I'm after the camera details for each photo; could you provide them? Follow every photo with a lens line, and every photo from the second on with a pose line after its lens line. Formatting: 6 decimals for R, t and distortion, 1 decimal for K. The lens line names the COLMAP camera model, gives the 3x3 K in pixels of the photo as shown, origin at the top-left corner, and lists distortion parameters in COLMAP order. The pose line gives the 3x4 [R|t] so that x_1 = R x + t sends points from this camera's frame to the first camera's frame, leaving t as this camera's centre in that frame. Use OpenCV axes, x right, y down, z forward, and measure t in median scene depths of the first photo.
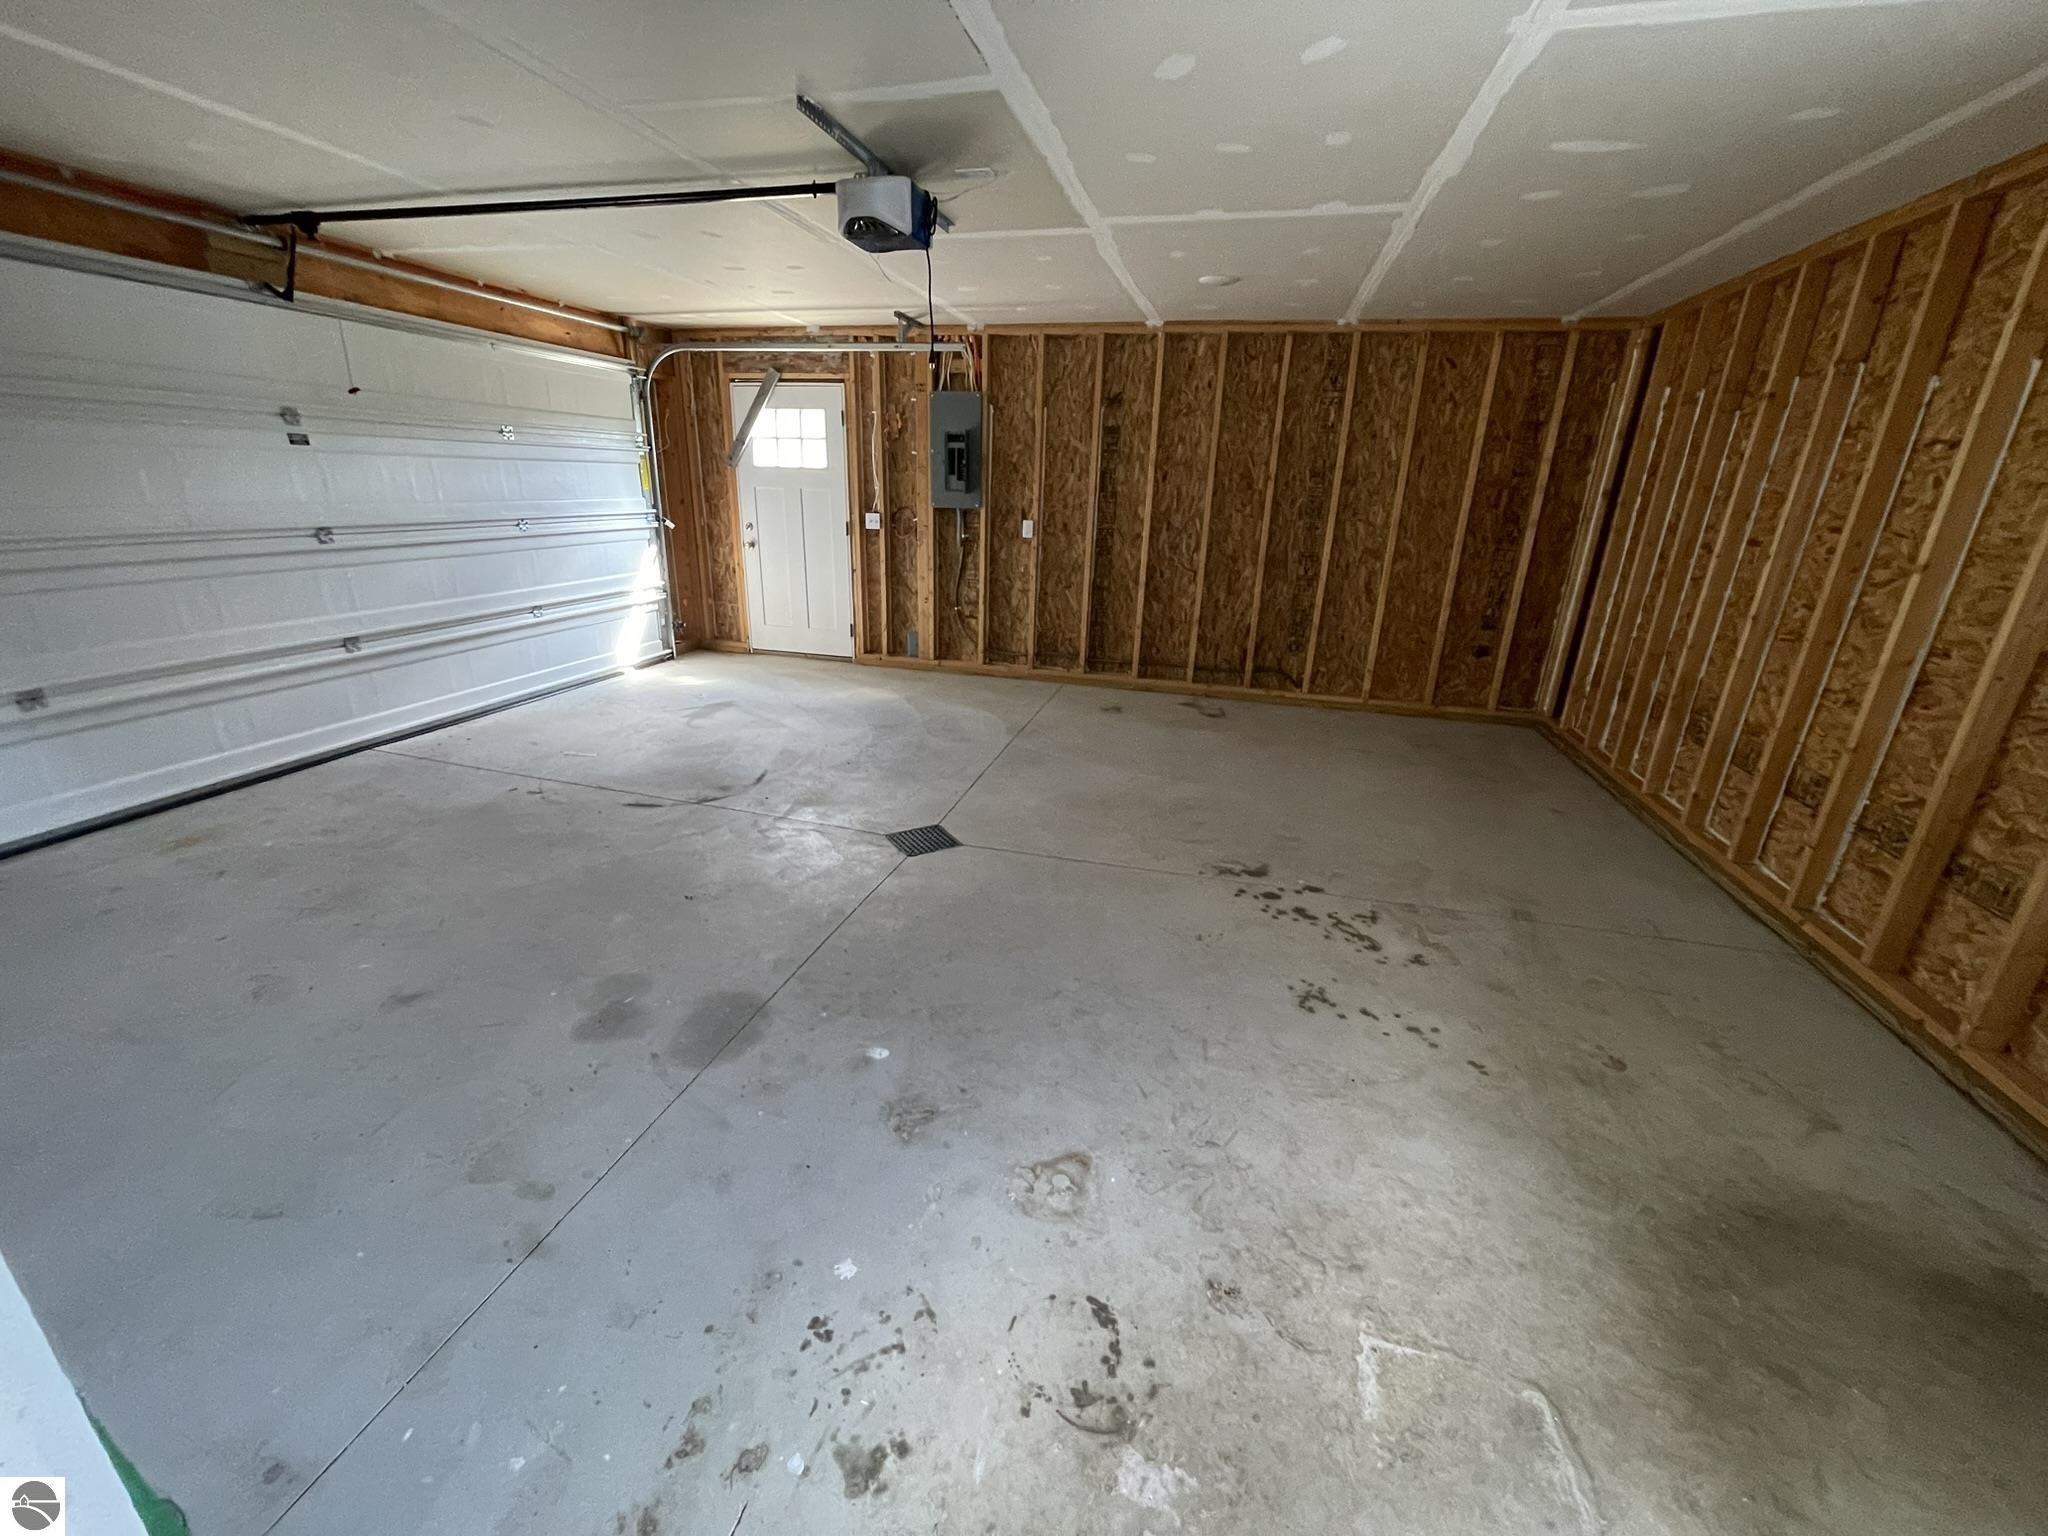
lens RADIAL K [[822.5, 0, 1017.4], [0, 822.5, 776.6], [0, 0, 1]] dist [-0.007149, 0.000324]
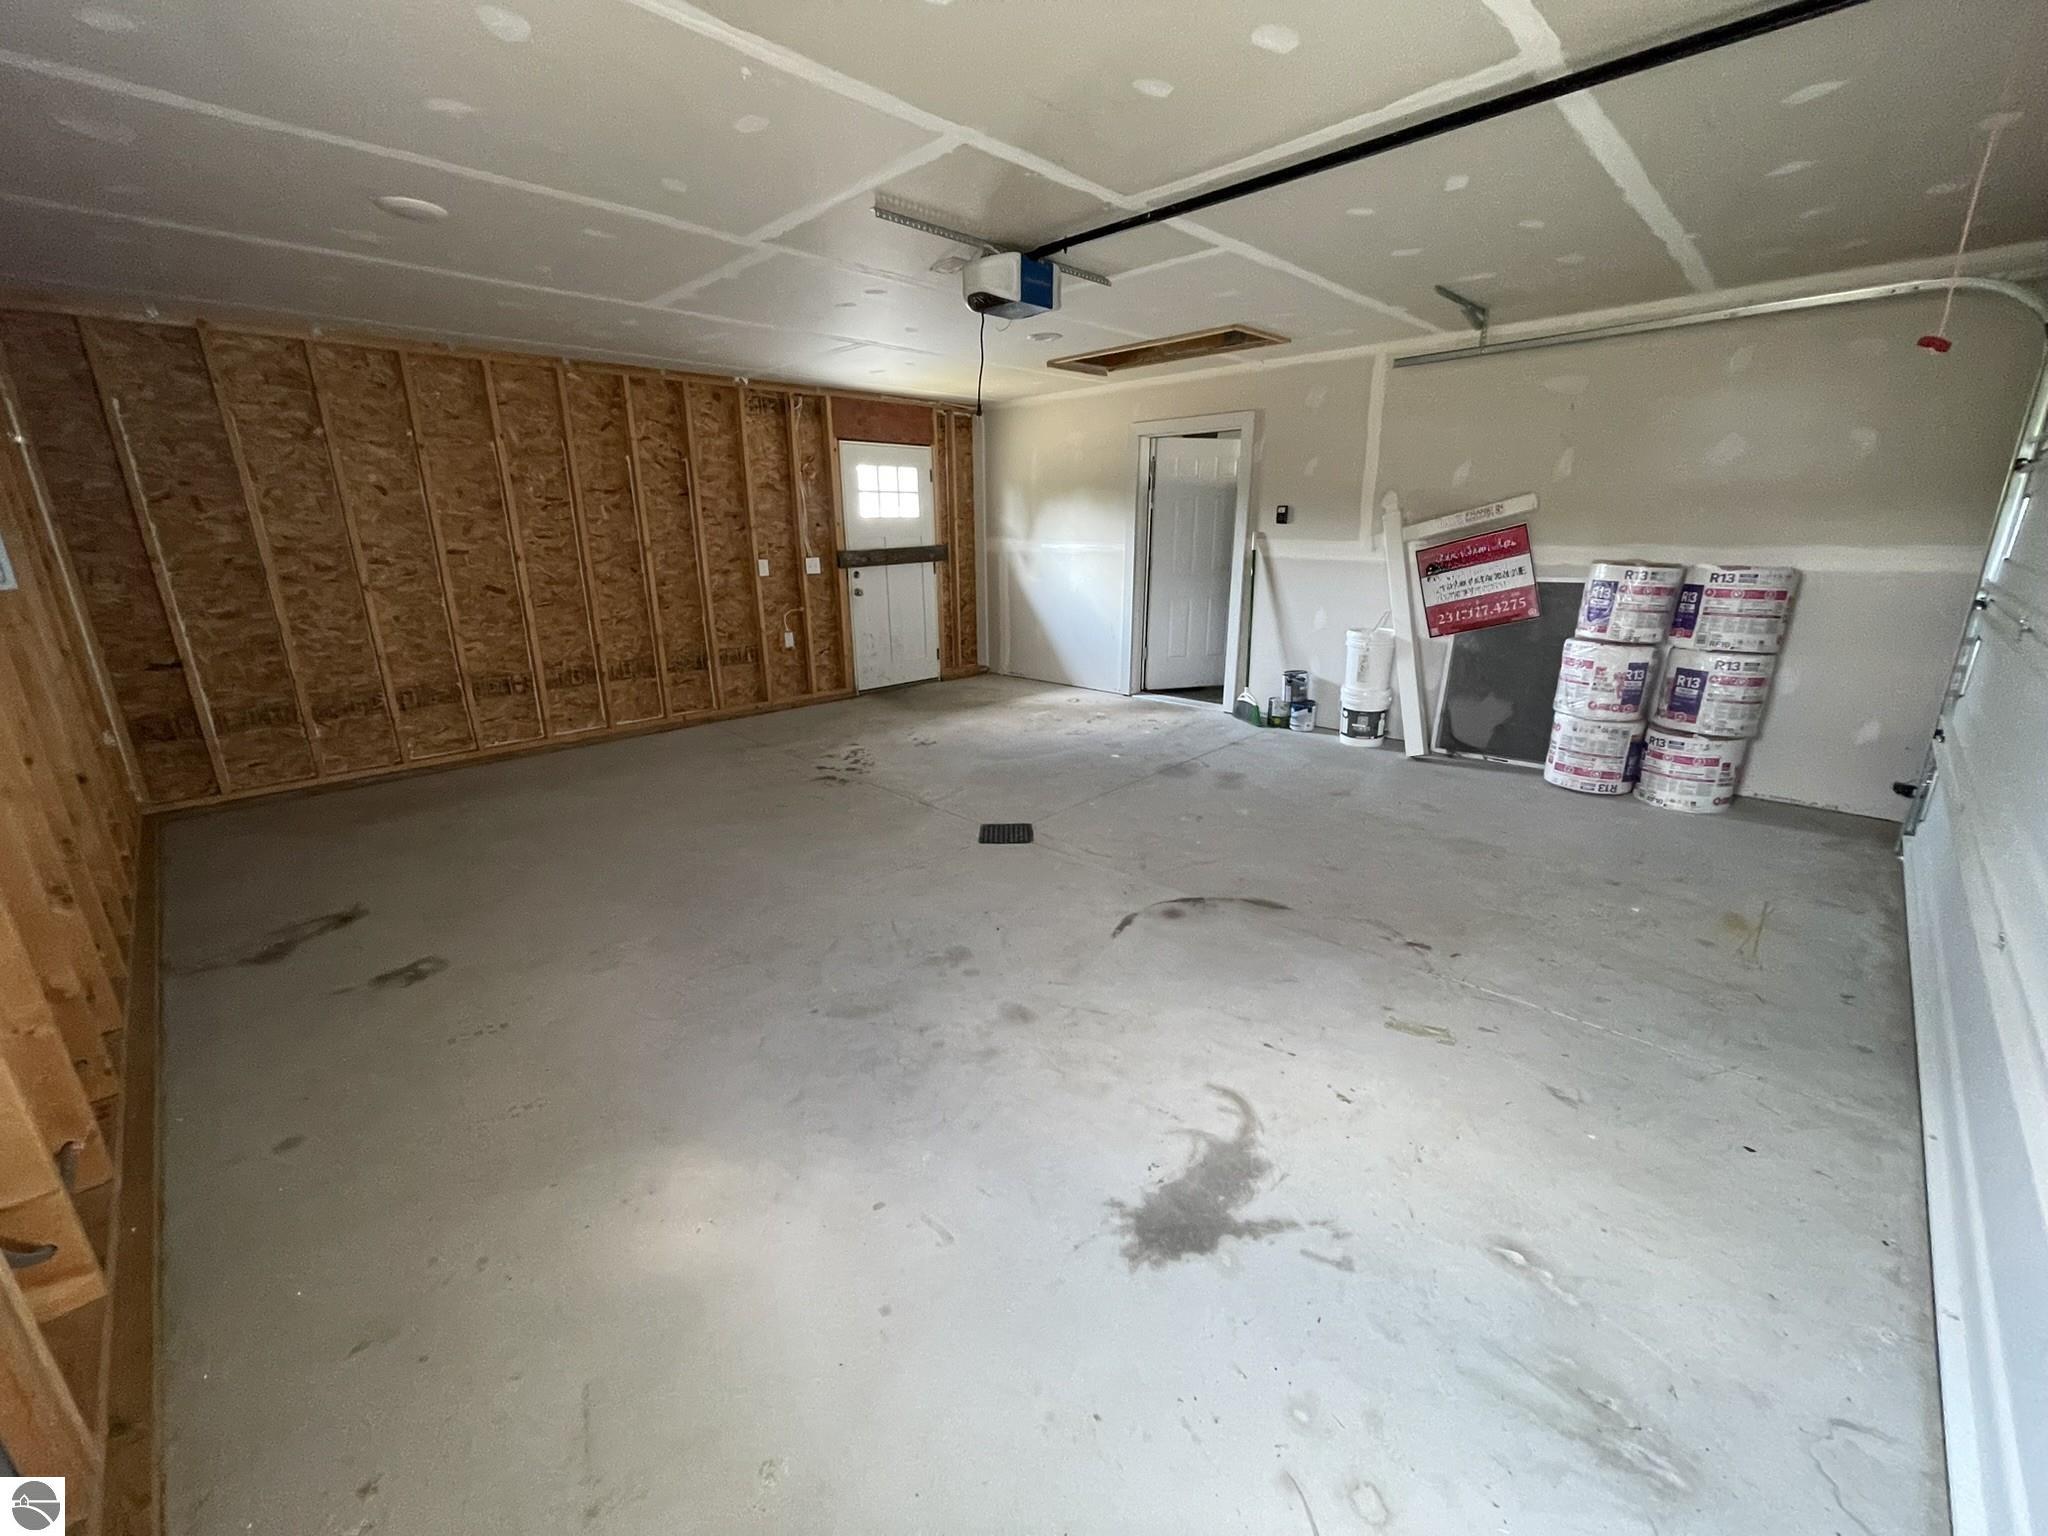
lens RADIAL K [[822.5, 0, 1017.4], [0, 822.5, 776.6], [0, 0, 1]] dist [-0.007149, 0.000324]
pose [[-0.870254, -0.167900, 0.463106, -0.699317], [0.147958, 0.807619, 0.570842, -0.690593], [-0.469857, 0.565298, -0.677992, 1.882367]]
